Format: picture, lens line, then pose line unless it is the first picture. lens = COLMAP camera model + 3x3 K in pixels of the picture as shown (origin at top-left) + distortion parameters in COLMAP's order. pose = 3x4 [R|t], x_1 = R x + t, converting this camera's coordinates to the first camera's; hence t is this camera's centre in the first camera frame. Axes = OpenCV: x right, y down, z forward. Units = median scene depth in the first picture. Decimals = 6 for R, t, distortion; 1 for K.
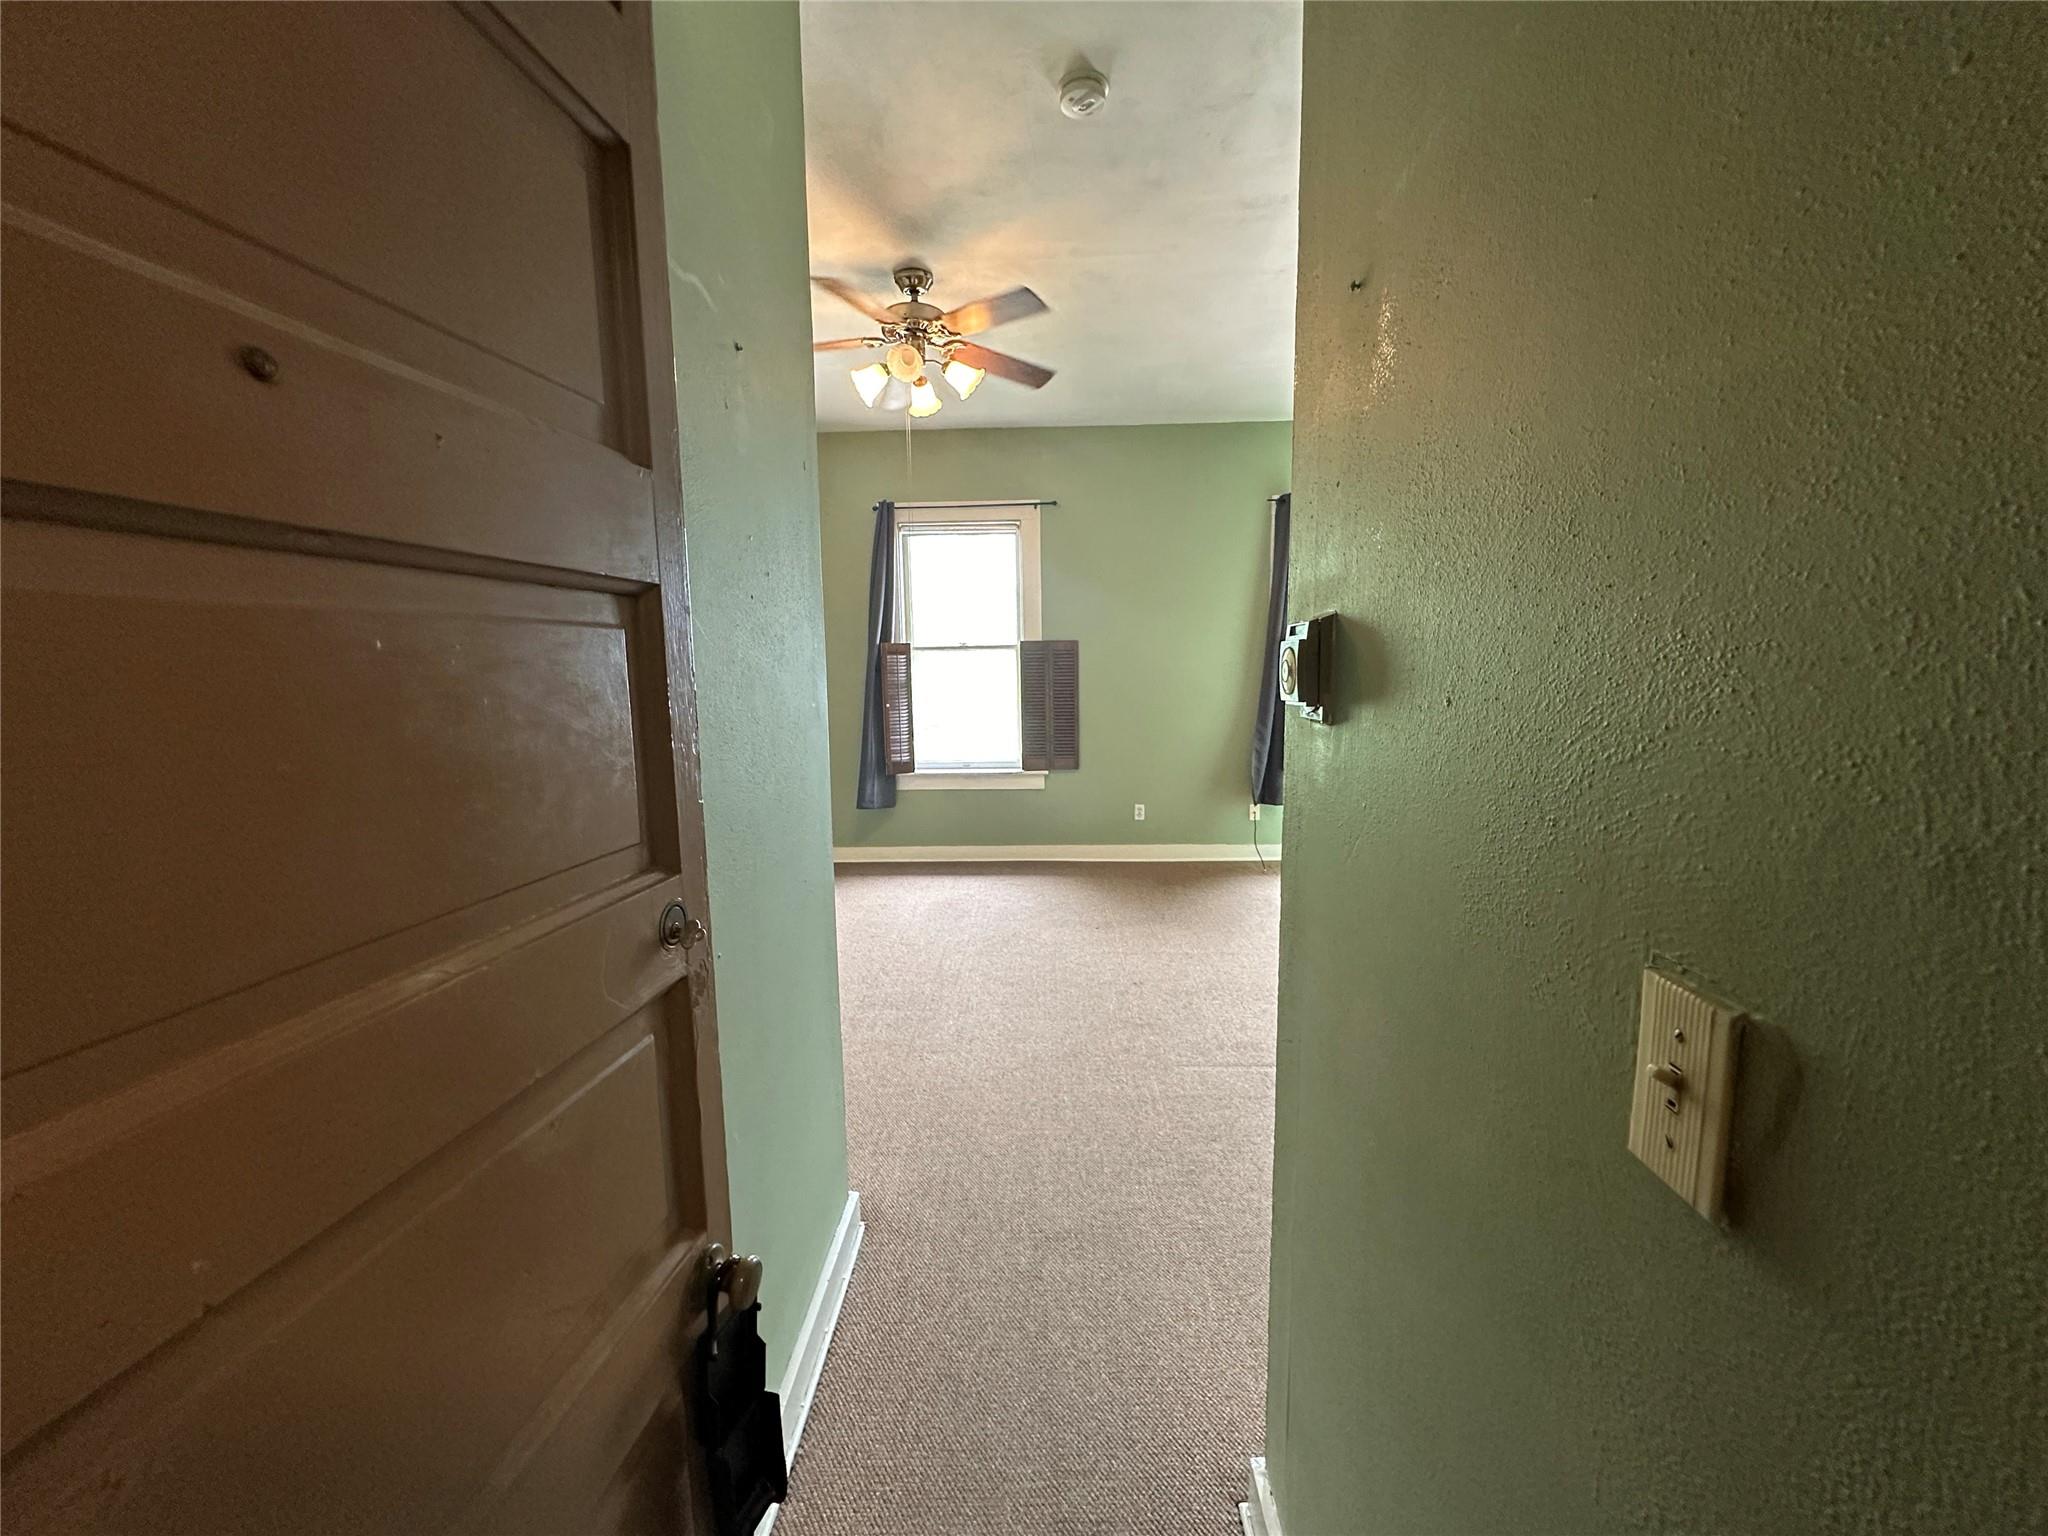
lens RADIAL K [[816.4, 0, 1029.3], [0, 816.4, 768.7], [0, 0, 1]] dist [0.001013, 0.000233]
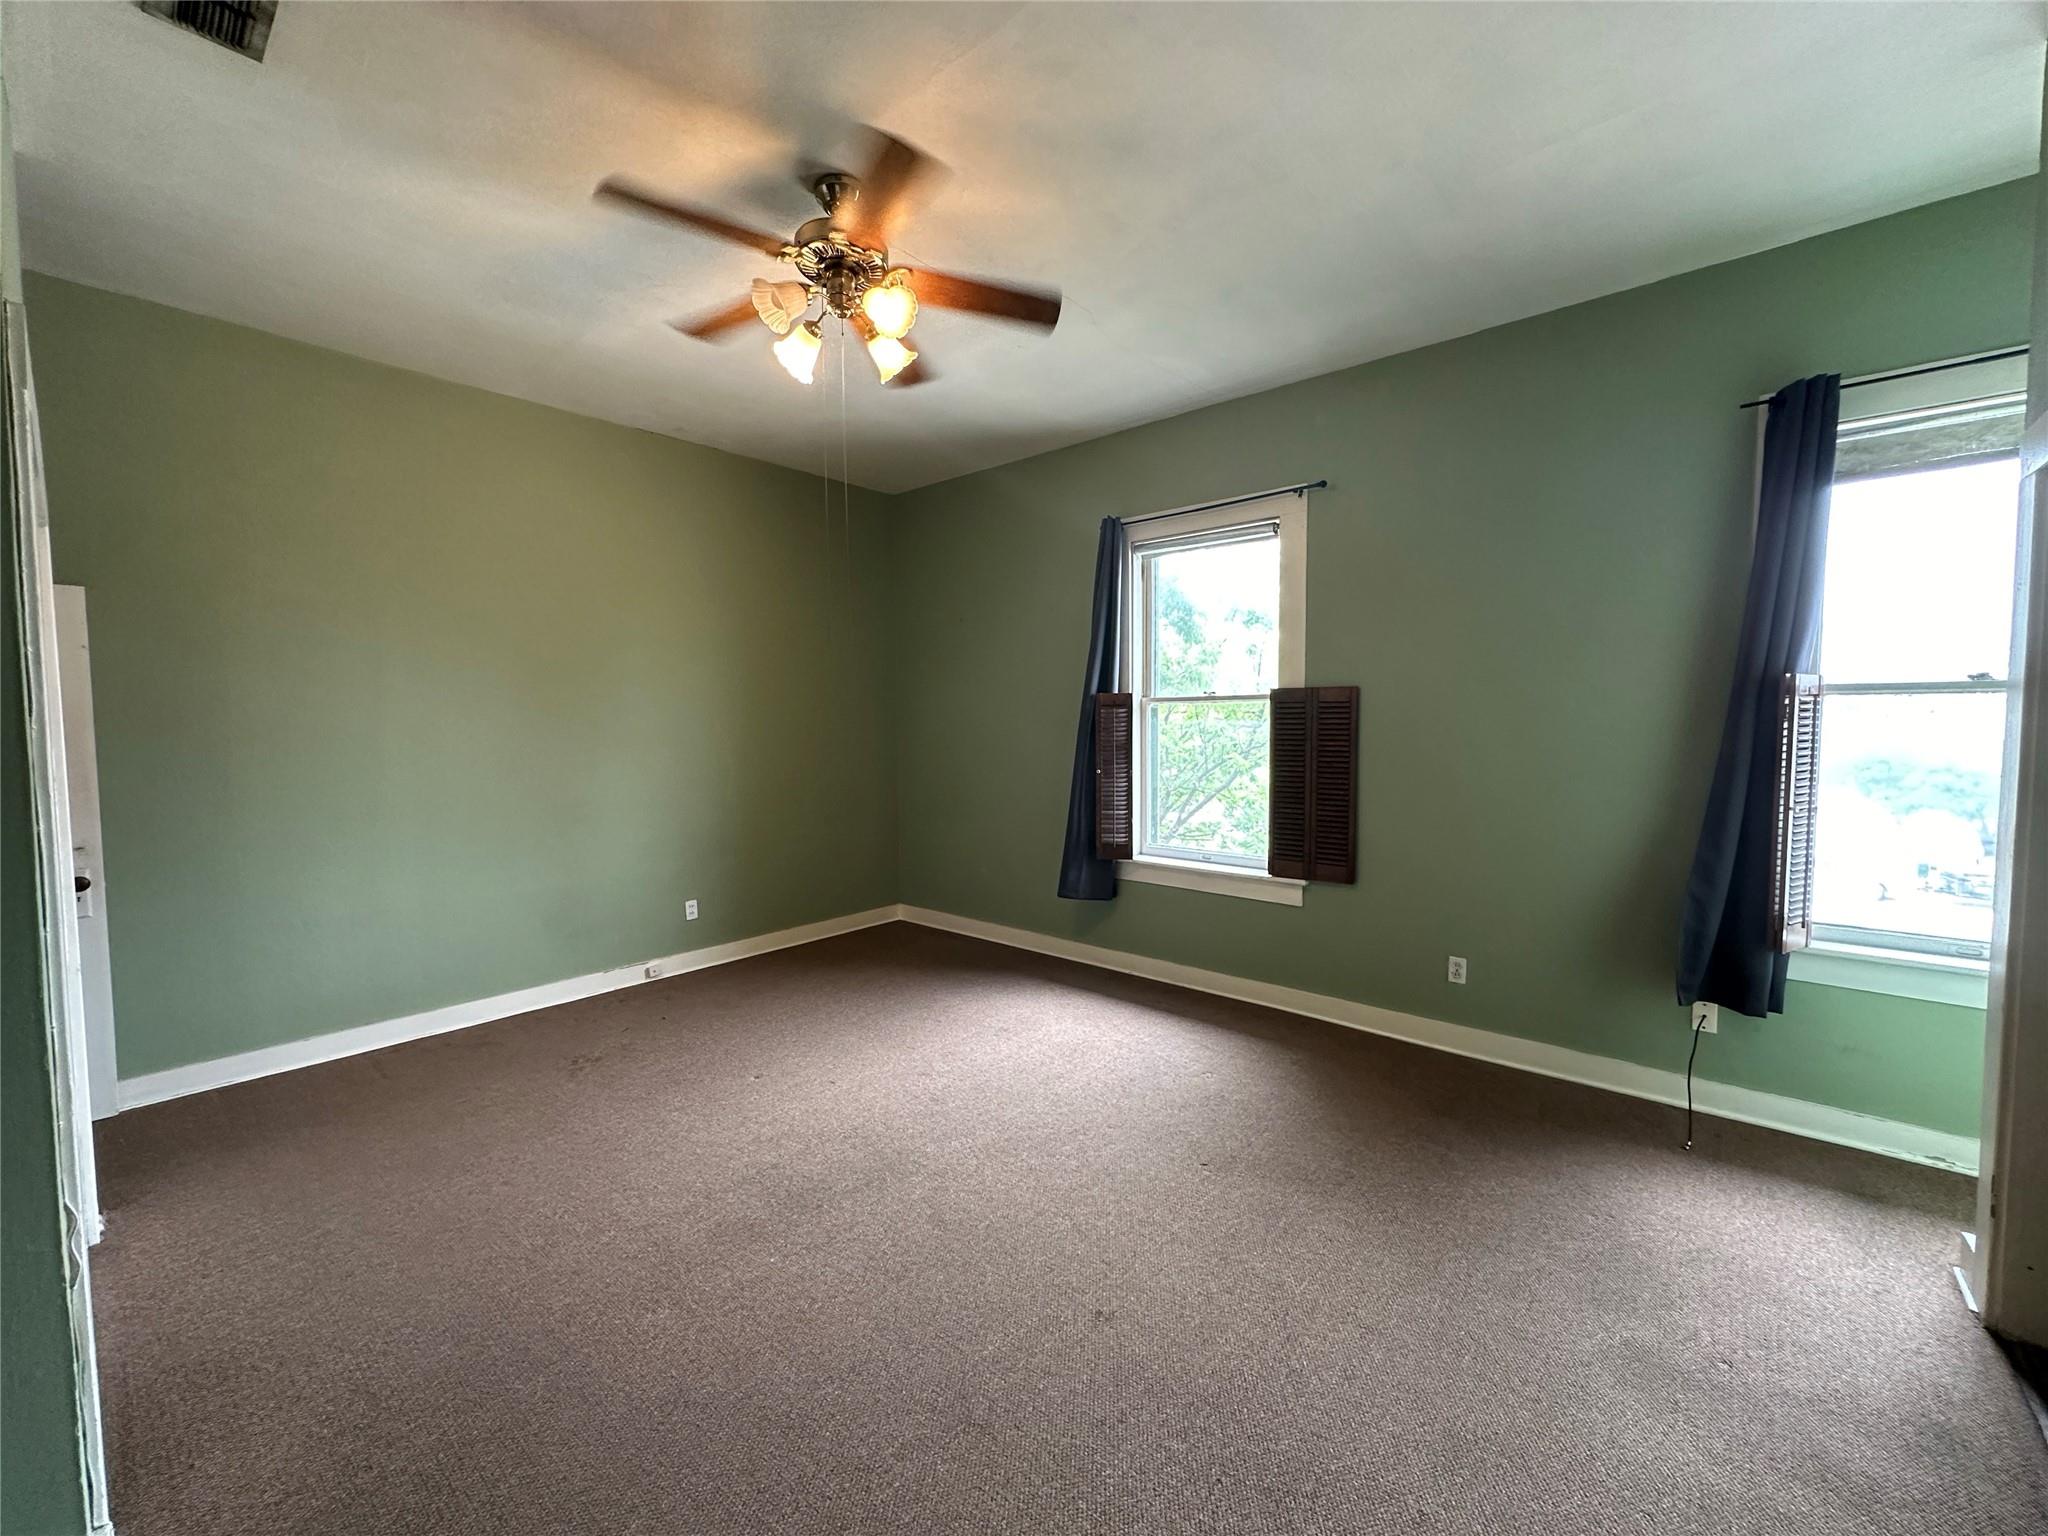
lens RADIAL K [[816.4, 0, 1022.9], [0, 816.4, 769.0], [0, 0, 1]] dist [0.001013, 0.000233]
pose [[0.777719, 0.050517, -0.626579, 0.260534], [-0.089560, 0.995502, -0.030902, -0.047849], [0.622199, 0.080150, 0.778745, 0.332602]]
